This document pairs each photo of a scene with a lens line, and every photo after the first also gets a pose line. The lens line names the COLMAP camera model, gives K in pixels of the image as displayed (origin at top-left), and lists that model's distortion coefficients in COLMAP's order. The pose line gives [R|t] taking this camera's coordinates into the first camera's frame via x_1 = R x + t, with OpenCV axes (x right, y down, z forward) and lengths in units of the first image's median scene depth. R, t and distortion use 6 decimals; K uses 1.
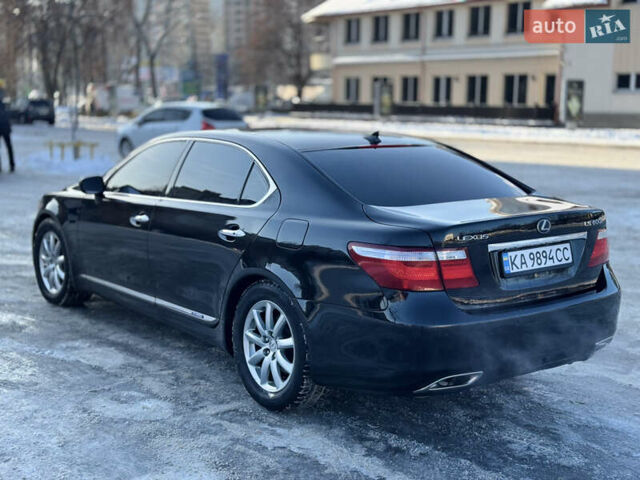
lens RADIAL K [[887.2, 0, 316.7], [0, 887.2, 244.0], [0, 0, 1]] dist [0.170860, -0.249861]
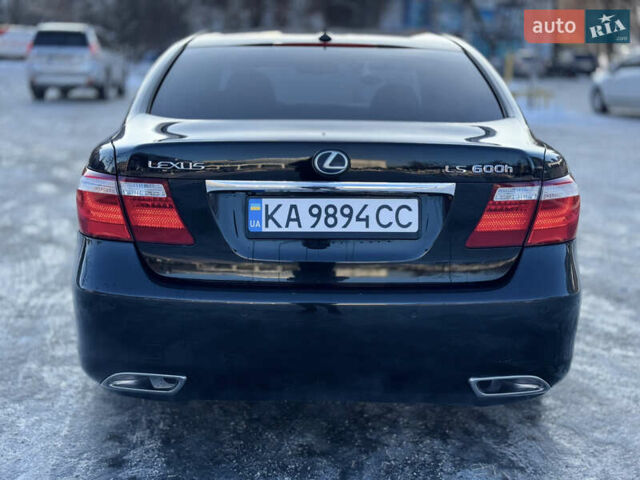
lens RADIAL K [[887.2, 0, 316.7], [0, 887.2, 244.0], [0, 0, 1]] dist [0.170860, -0.249861]
pose [[0.802560, 0.127344, -0.582822, 0.593895], [-0.101589, 0.991856, 0.076825, -0.010251], [0.587858, -0.002448, 0.808960, 0.513439]]
